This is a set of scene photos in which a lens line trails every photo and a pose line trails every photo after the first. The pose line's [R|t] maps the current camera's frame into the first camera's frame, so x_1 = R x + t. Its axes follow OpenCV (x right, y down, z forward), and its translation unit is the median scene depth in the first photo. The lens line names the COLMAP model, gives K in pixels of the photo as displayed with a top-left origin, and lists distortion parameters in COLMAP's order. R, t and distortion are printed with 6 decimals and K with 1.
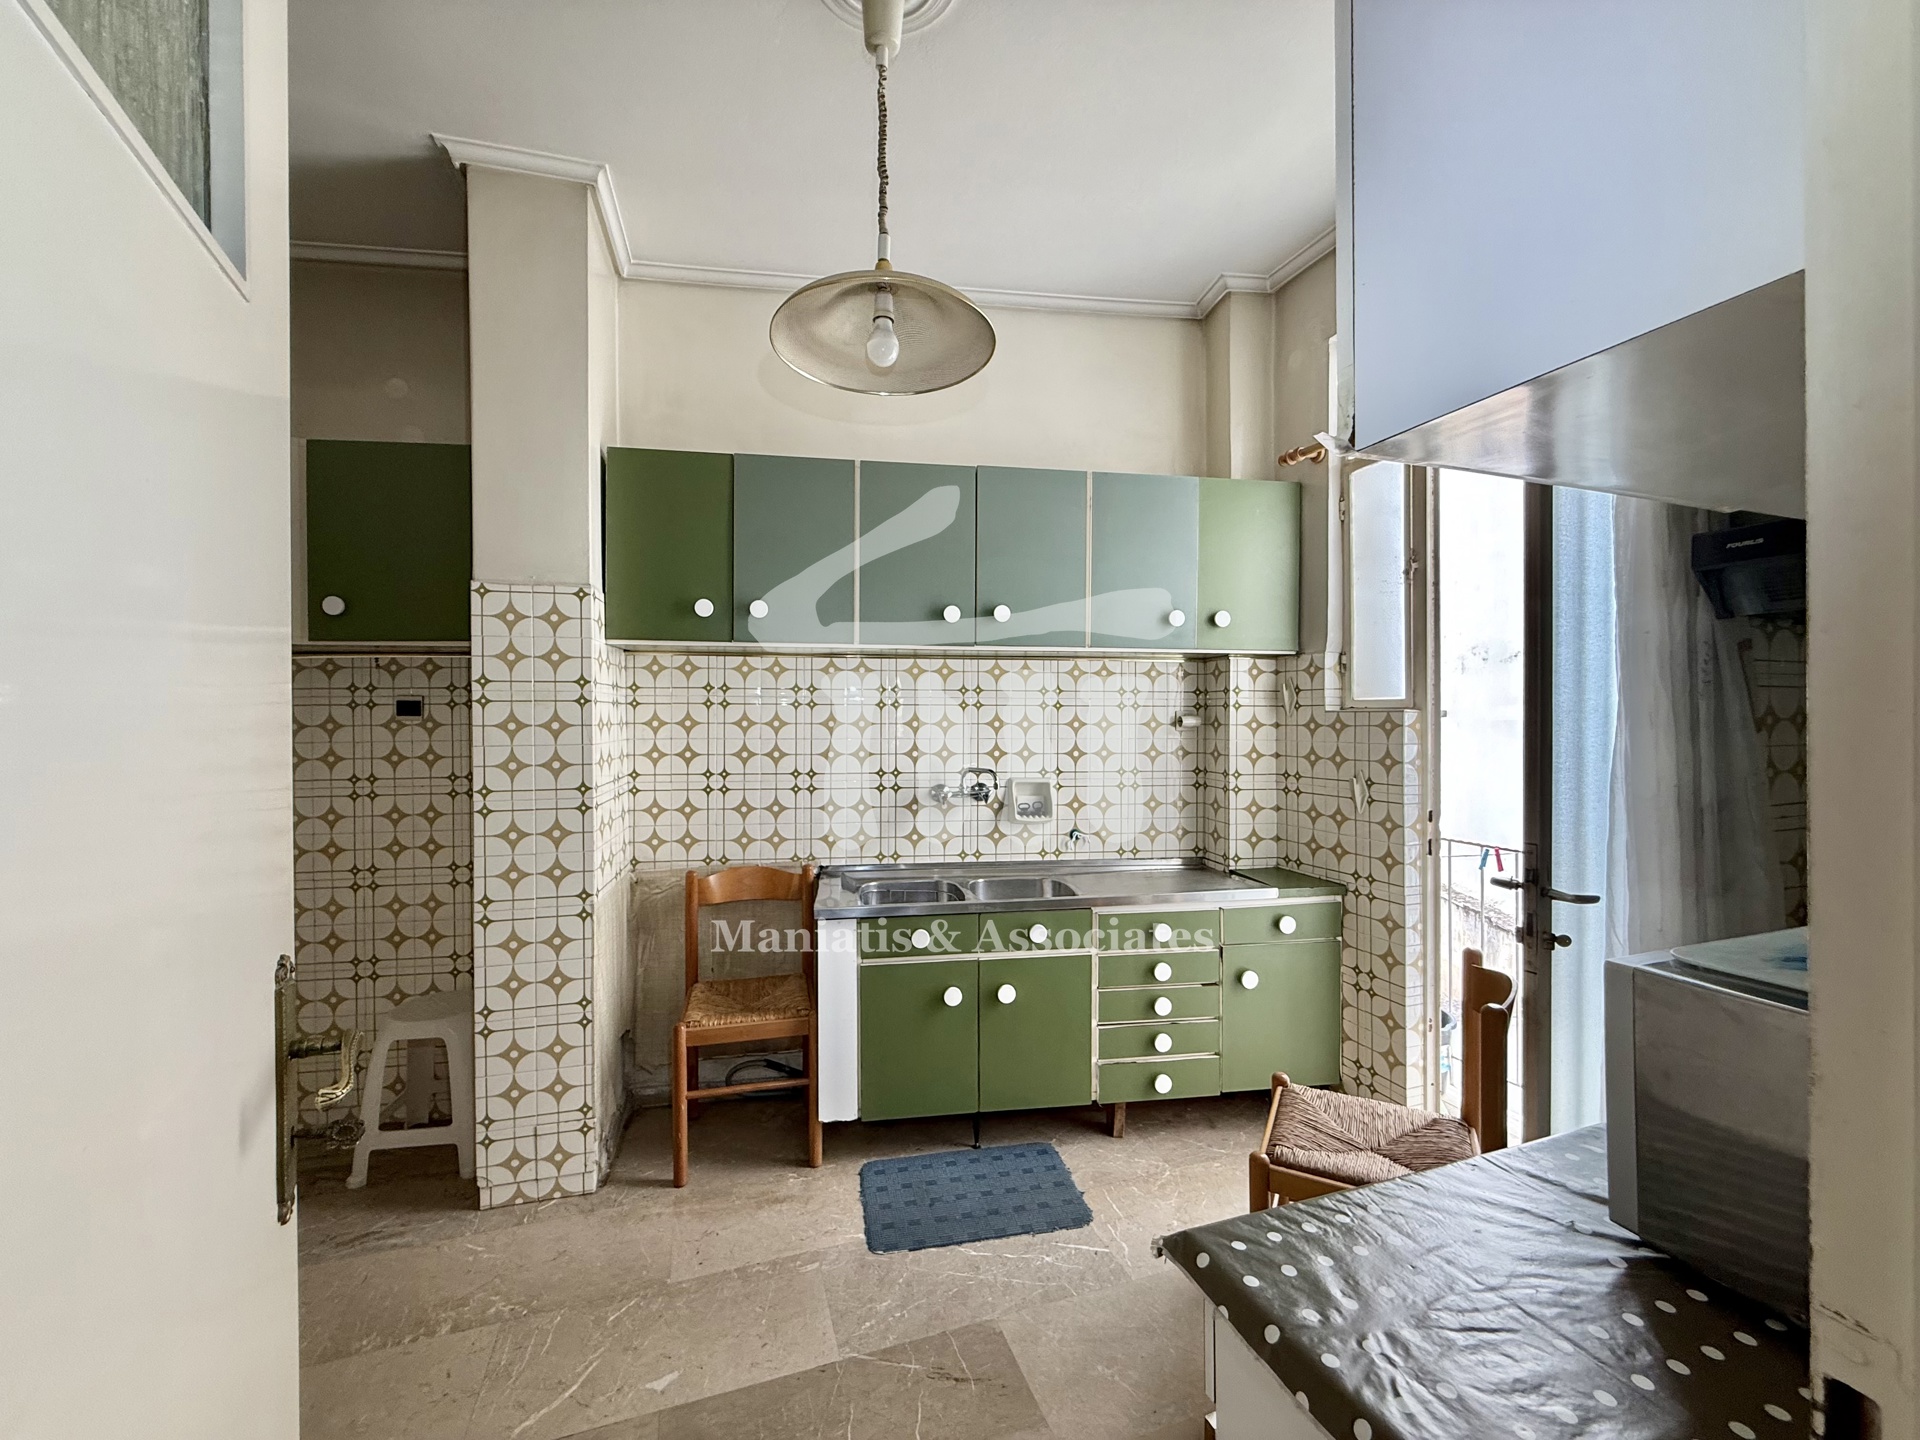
lens RADIAL K [[767.8, 0, 954.9], [0, 767.8, 719.3], [0, 0, 1]] dist [0.001233, -0.000014]
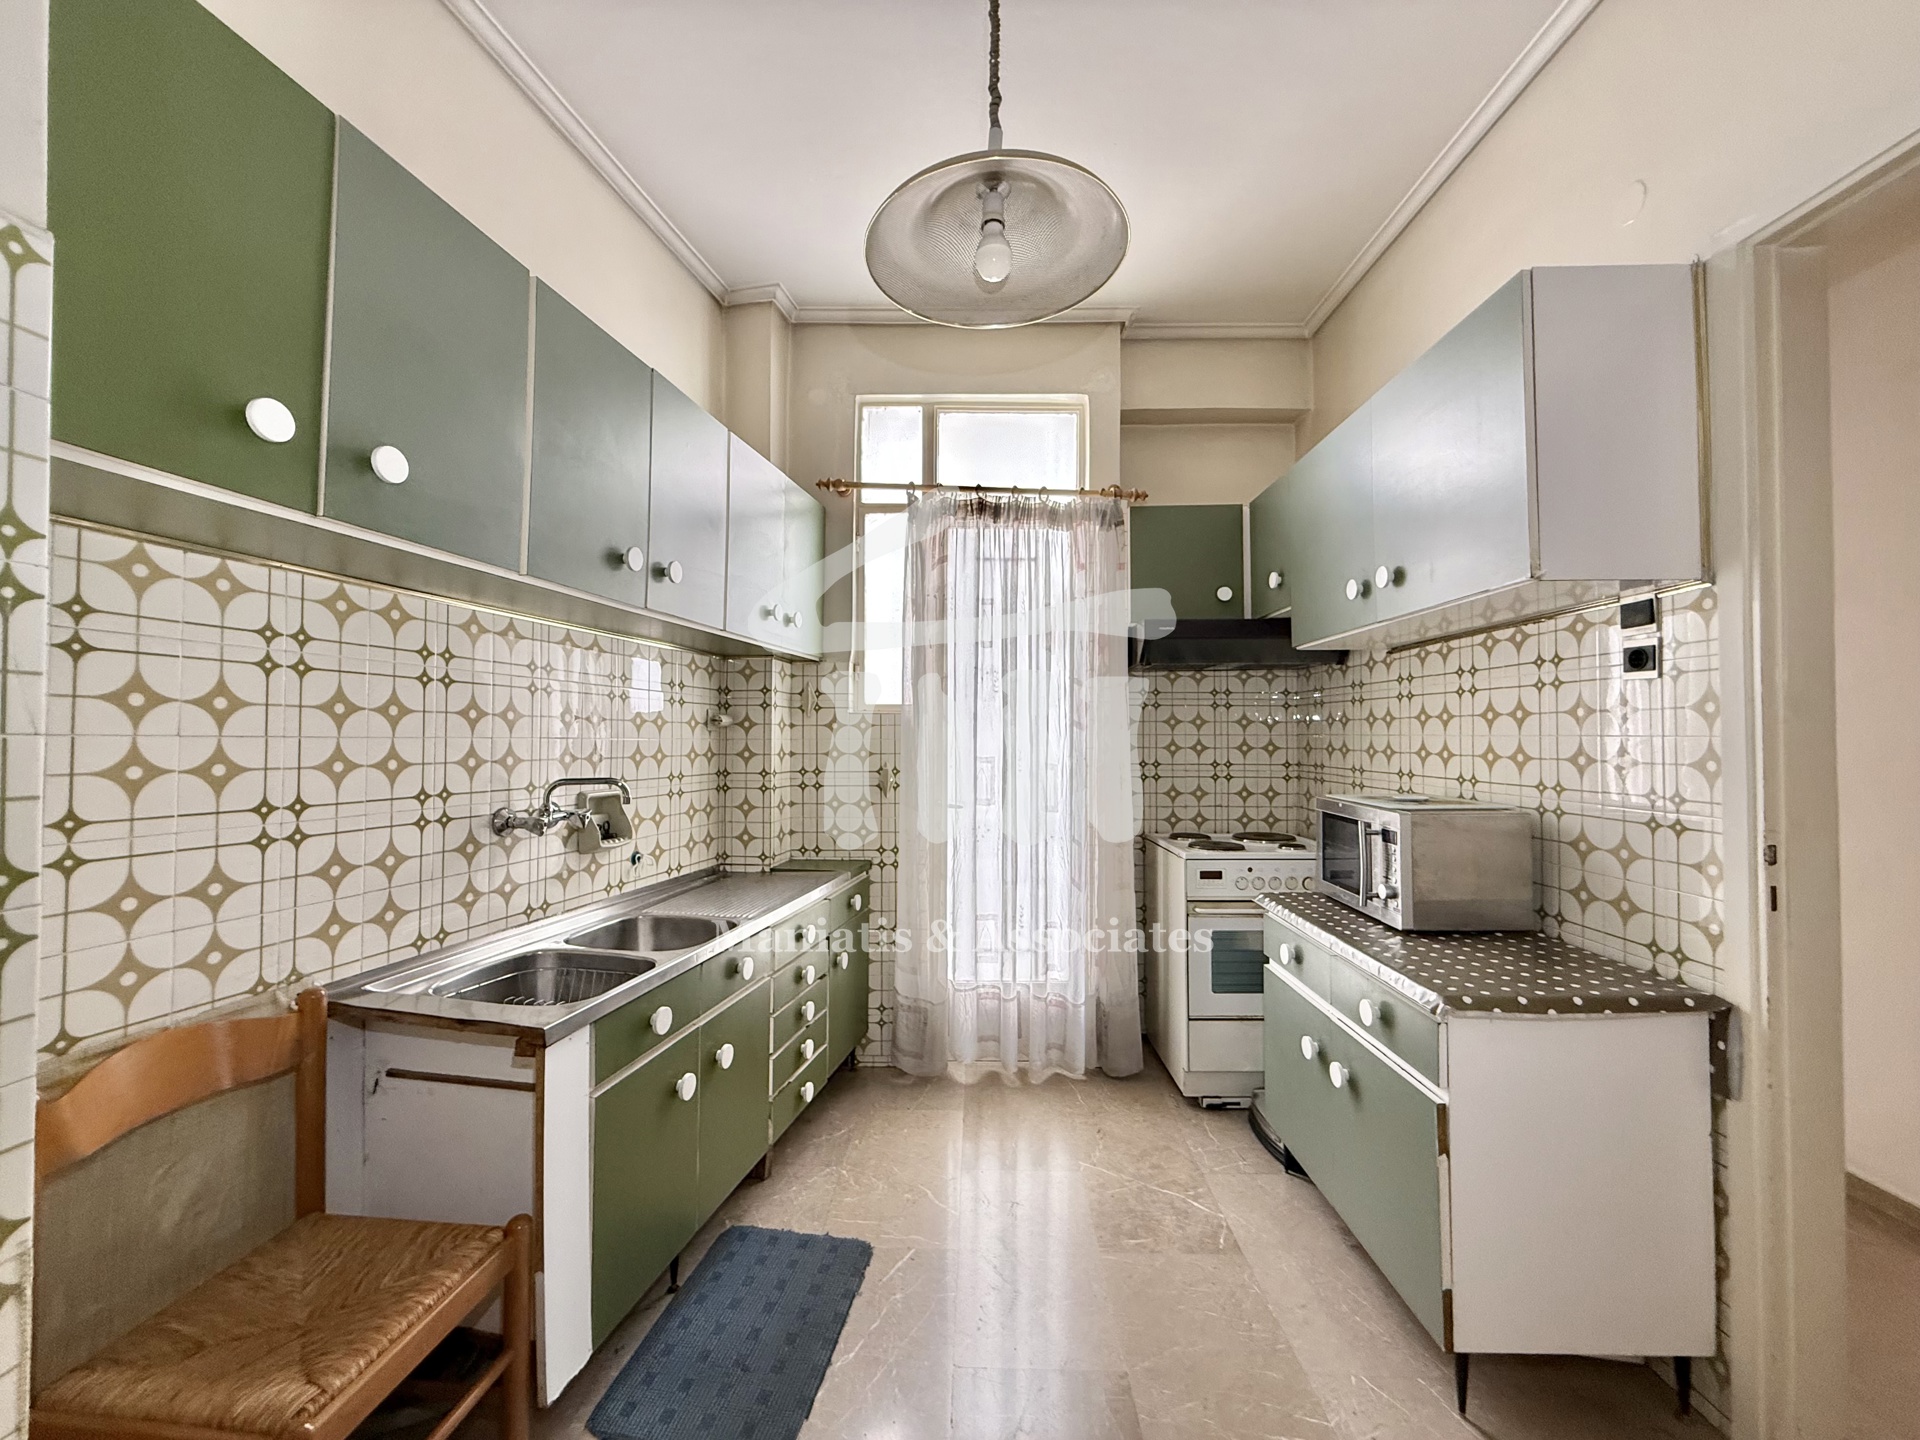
lens RADIAL K [[767.8, 0, 954.9], [0, 767.8, 719.3], [0, 0, 1]] dist [0.001233, -0.000014]
pose [[0.328484, 0.025875, 0.944155, -0.549802], [-0.016259, 0.999631, -0.021738, 0.018864], [-0.944370, -0.008211, 0.328784, 0.460189]]
